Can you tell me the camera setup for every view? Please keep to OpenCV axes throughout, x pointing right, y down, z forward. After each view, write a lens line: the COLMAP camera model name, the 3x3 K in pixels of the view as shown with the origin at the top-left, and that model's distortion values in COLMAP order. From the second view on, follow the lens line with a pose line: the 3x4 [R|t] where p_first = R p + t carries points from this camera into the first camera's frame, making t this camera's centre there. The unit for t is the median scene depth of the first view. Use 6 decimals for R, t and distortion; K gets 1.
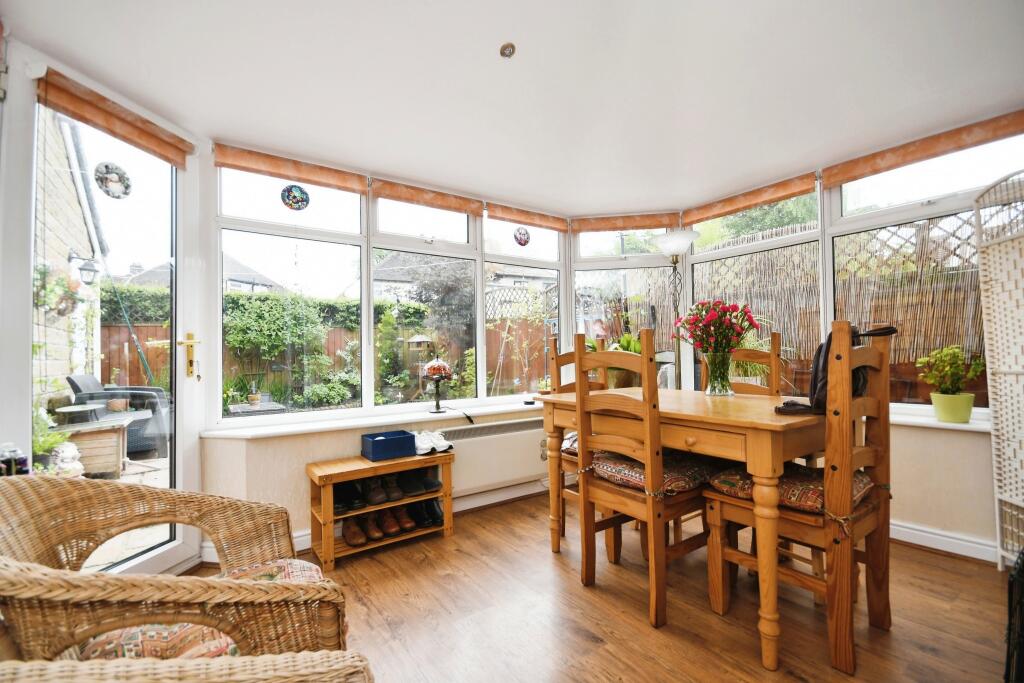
lens RADIAL K [[449.4, 0, 512.0], [0, 449.4, 341.5], [0, 0, 1]] dist [0.000828, 0.000024]
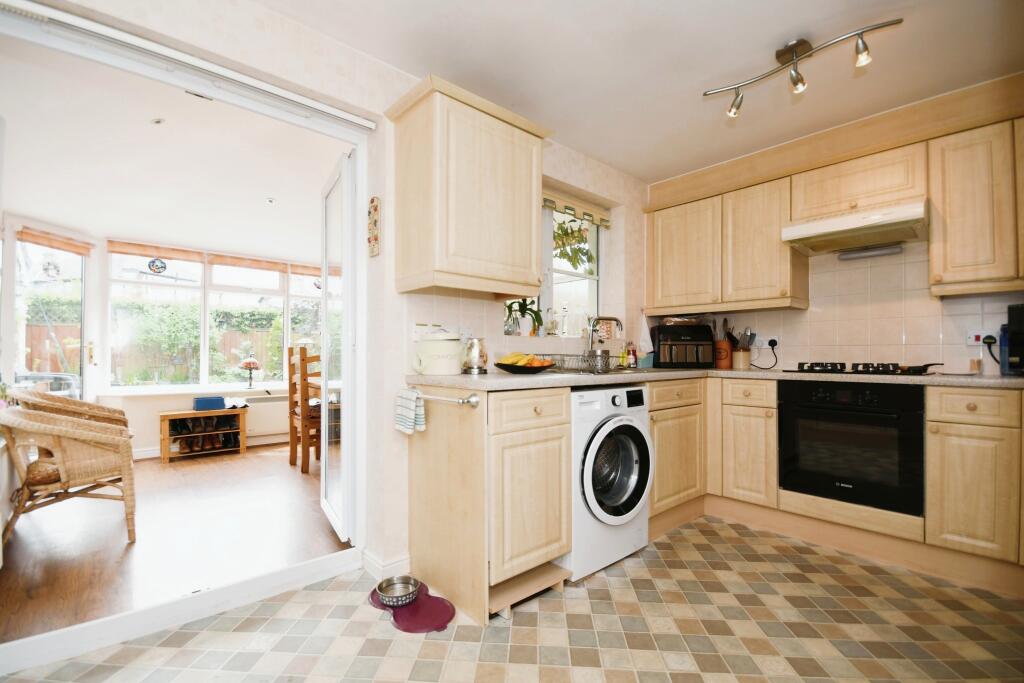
lens RADIAL K [[453.5, 0, 511.8], [0, 453.5, 349.1], [0, 0, 1]] dist [-0.000776, -0.000484]
pose [[0.994369, 0.025482, 0.102865, 0.732730], [-0.026953, 0.999553, 0.012930, -0.048324], [-0.102490, -0.015629, 0.994611, -0.932561]]
